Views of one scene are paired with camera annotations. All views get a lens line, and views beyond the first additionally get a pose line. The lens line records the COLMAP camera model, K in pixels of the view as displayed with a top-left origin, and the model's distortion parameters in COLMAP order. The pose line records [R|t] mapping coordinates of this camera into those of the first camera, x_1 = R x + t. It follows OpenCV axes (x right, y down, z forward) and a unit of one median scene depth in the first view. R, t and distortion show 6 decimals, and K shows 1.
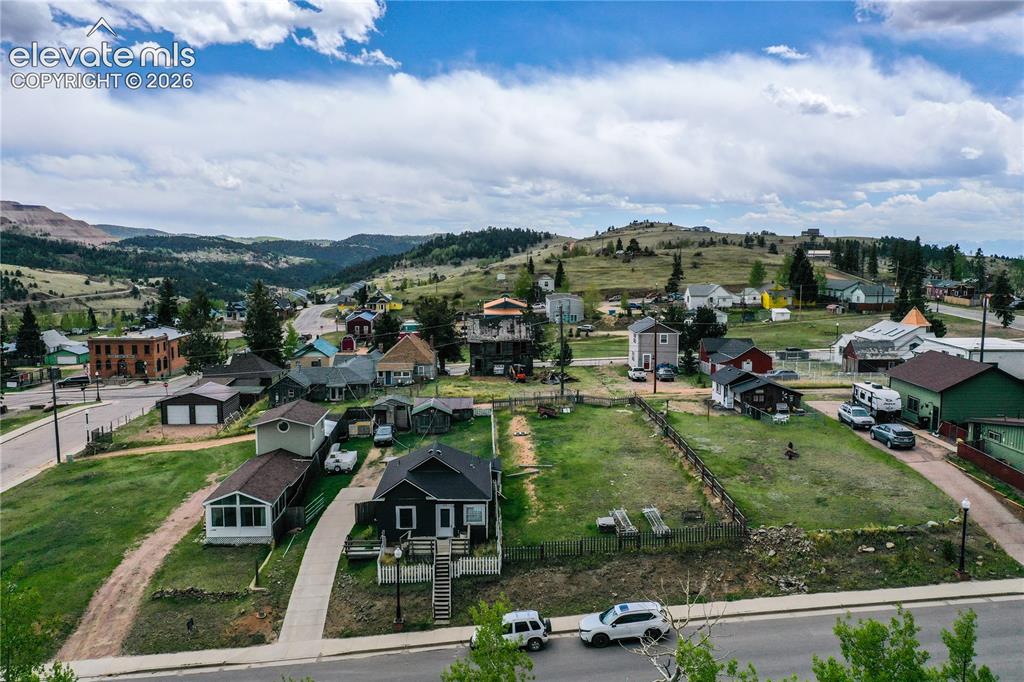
lens RADIAL K [[801.2, 0, 509.0], [0, 801.2, 339.8], [0, 0, 1]] dist [0.000126, -0.001833]
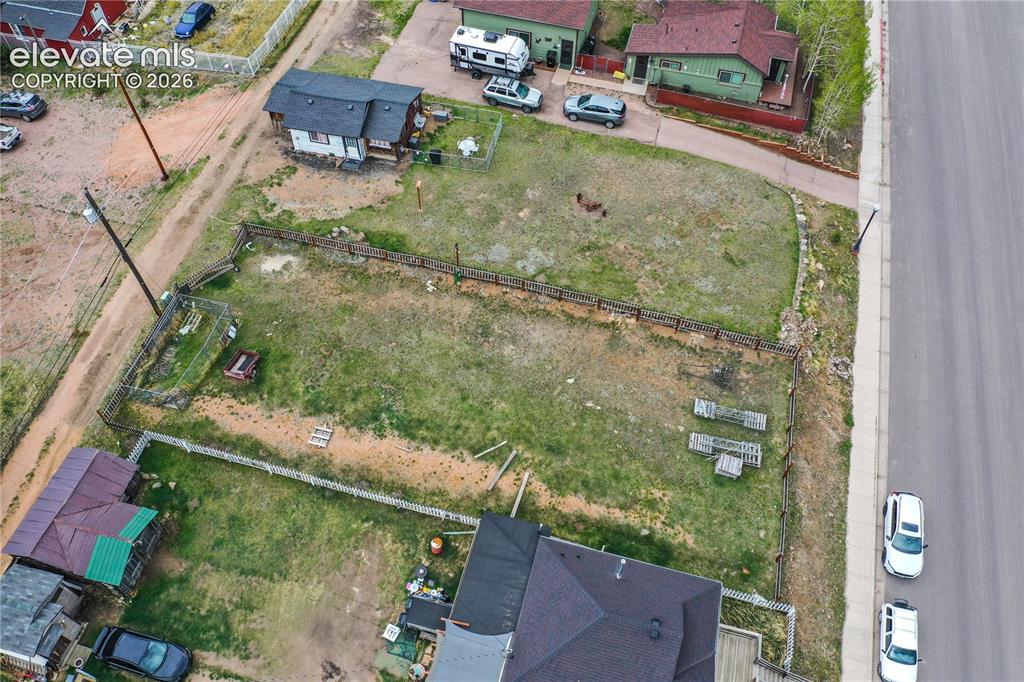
lens RADIAL K [[801.2, 0, 505.6], [0, 801.2, 338.7], [0, 0, 1]] dist [0.000126, -0.001833]
pose [[0.288121, -0.769872, 0.569458, -0.255076], [0.104423, 0.616389, 0.780487, -0.422647], [-0.951884, -0.165410, 0.257987, 0.794154]]
